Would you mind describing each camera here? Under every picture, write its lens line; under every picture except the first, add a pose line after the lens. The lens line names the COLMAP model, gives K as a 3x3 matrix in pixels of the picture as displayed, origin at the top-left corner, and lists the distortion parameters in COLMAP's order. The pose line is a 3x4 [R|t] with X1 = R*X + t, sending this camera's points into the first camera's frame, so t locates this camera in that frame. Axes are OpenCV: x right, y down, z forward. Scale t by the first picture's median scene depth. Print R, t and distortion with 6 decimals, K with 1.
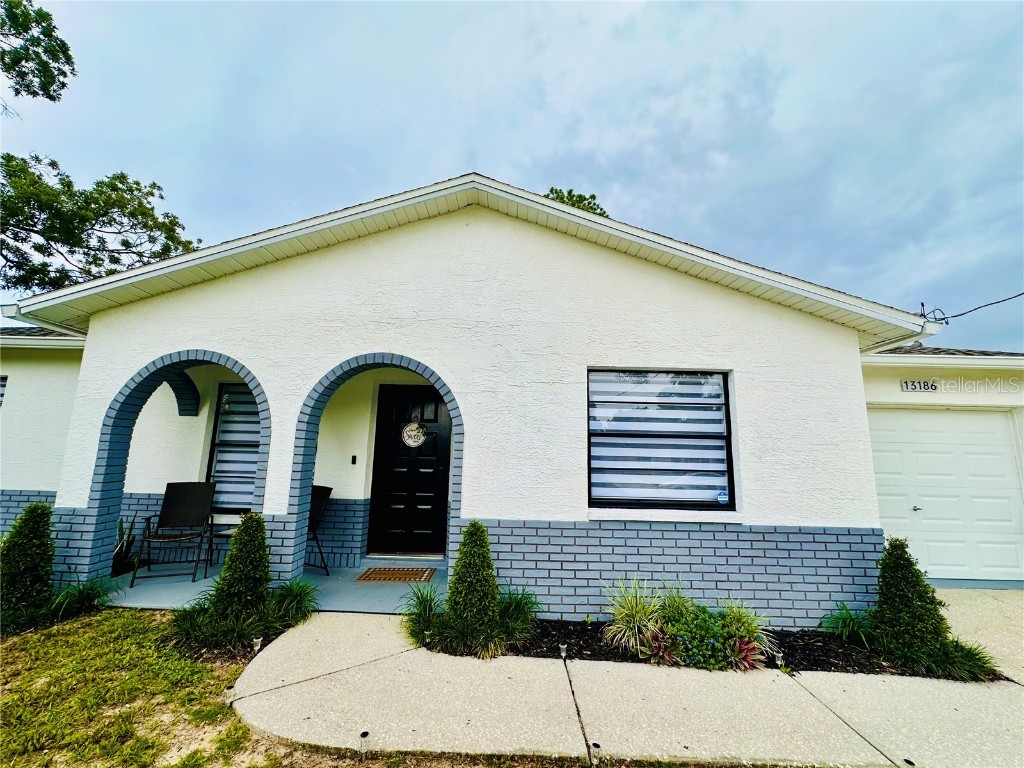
lens RADIAL K [[412.4, 0, 514.6], [0, 412.4, 377.9], [0, 0, 1]] dist [-0.003781, -0.000504]
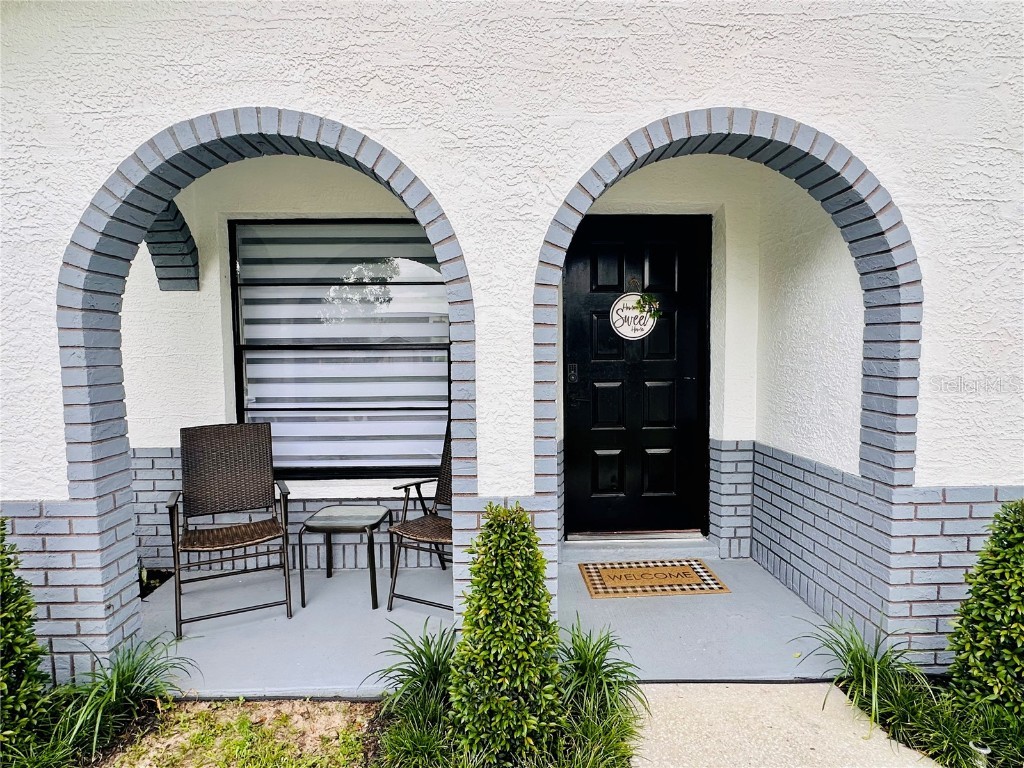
lens RADIAL K [[575.0, 0, 511.7], [0, 575.0, 384.9], [0, 0, 1]] dist [-0.007104, -0.000291]
pose [[0.998933, -0.033752, 0.031509, -0.472258], [0.025223, 0.970469, 0.239903, 0.052668], [-0.038675, -0.238852, 0.970285, 0.339377]]
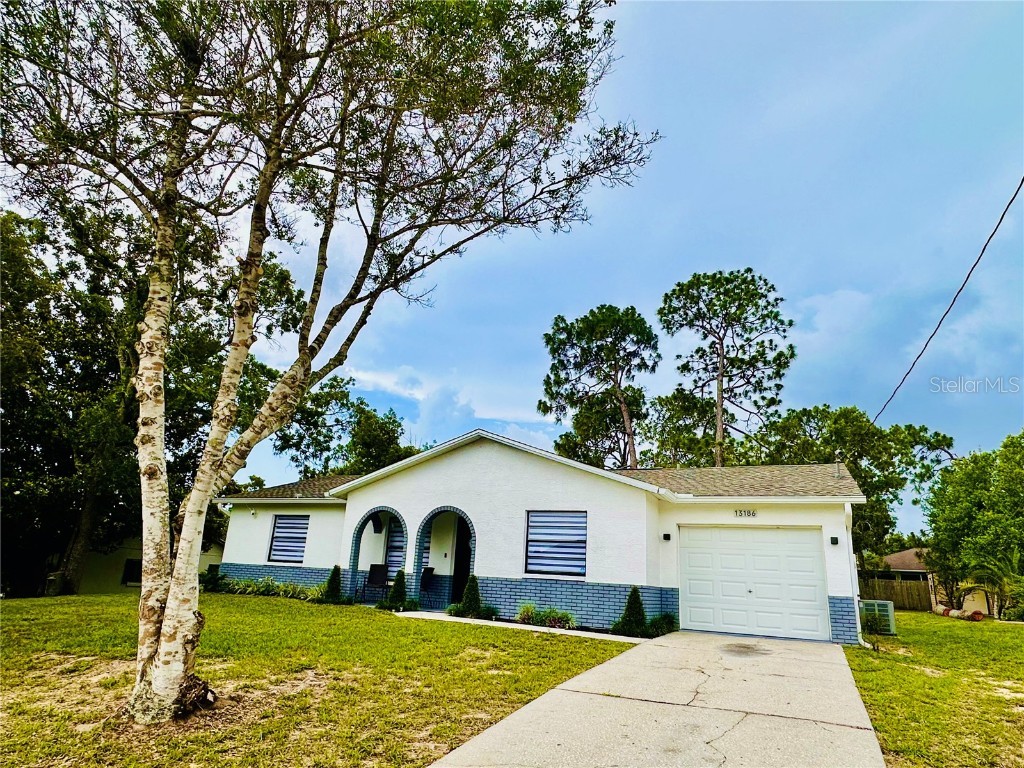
lens RADIAL K [[630.2, 0, 511.2], [0, 630.2, 386.0], [0, 0, 1]] dist [0.004881, 0.000042]
pose [[0.908710, -0.099366, -0.405429, 1.378958], [0.040374, 0.987623, -0.151562, -0.156955], [0.415471, 0.121358, 0.901474, -1.950484]]
